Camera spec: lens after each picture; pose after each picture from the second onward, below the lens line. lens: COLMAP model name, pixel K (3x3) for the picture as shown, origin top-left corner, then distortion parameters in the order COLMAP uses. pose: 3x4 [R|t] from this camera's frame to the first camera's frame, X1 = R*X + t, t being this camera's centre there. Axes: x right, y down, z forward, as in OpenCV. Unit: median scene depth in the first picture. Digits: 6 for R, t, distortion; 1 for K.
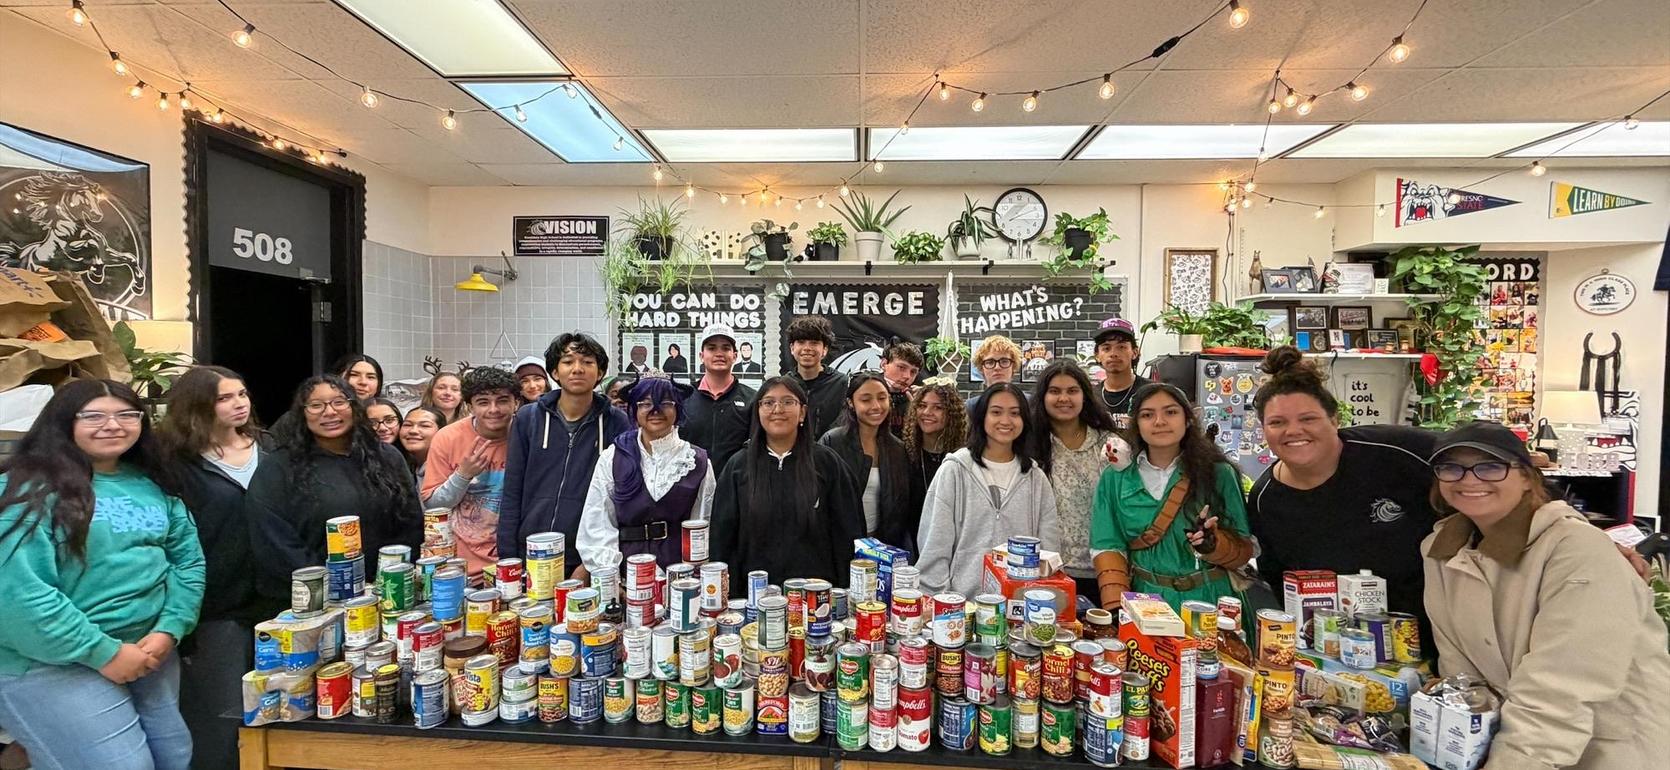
lens RADIAL K [[670.6, 0, 835.5], [0, 670.6, 385.2], [0, 0, 1]] dist [0.004014, -0.001516]
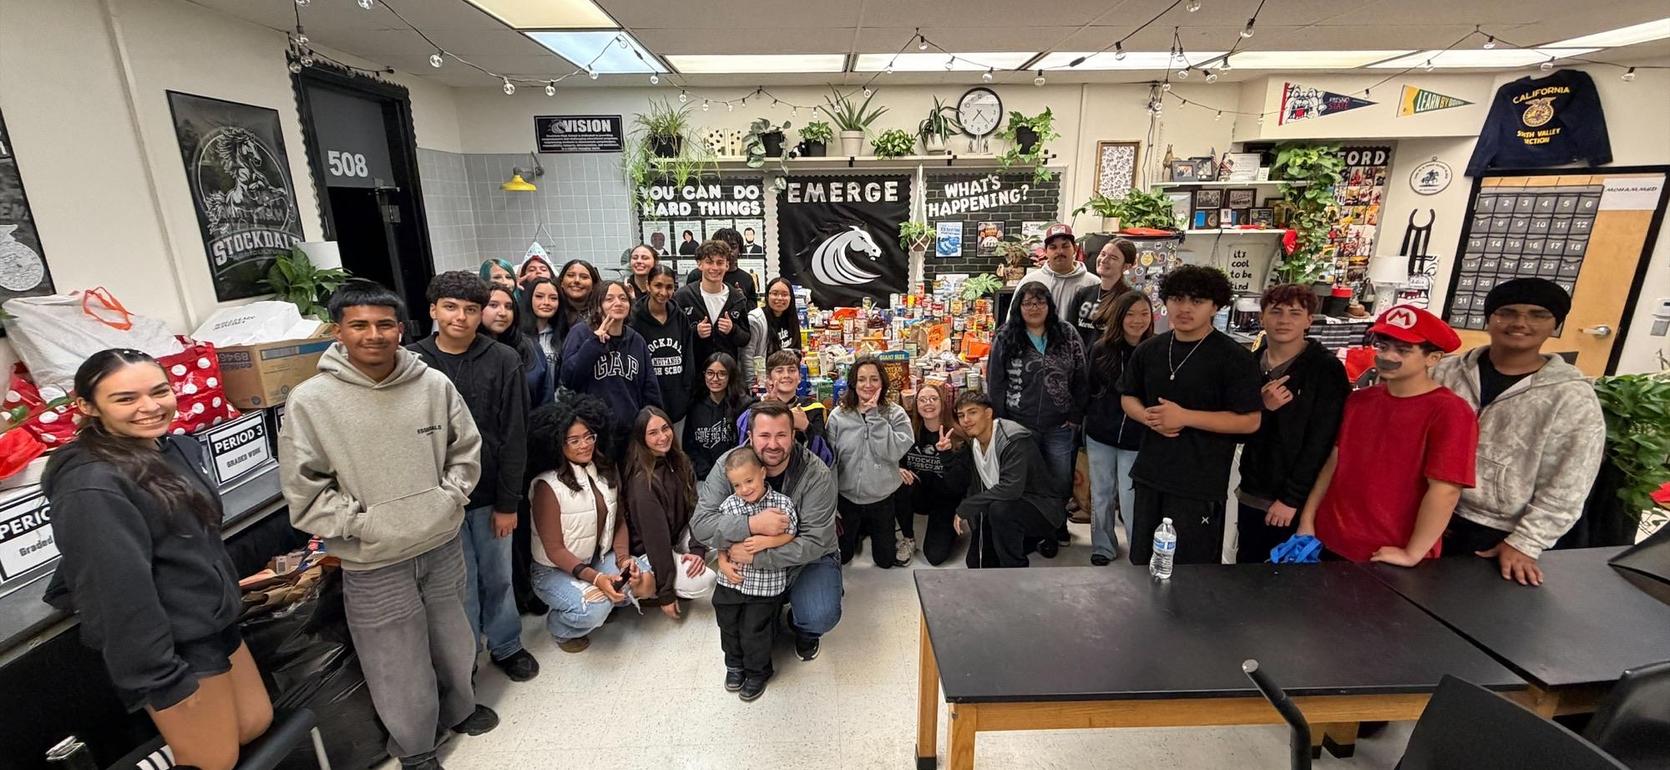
lens RADIAL K [[670.6, 0, 834.3], [0, 670.6, 385.0], [0, 0, 1]] dist [0.004014, -0.001516]
pose [[0.997631, -0.034958, 0.059256, -0.066261], [0.020352, 0.972695, 0.231194, -0.067923], [-0.065720, -0.229440, 0.971101, -0.236806]]
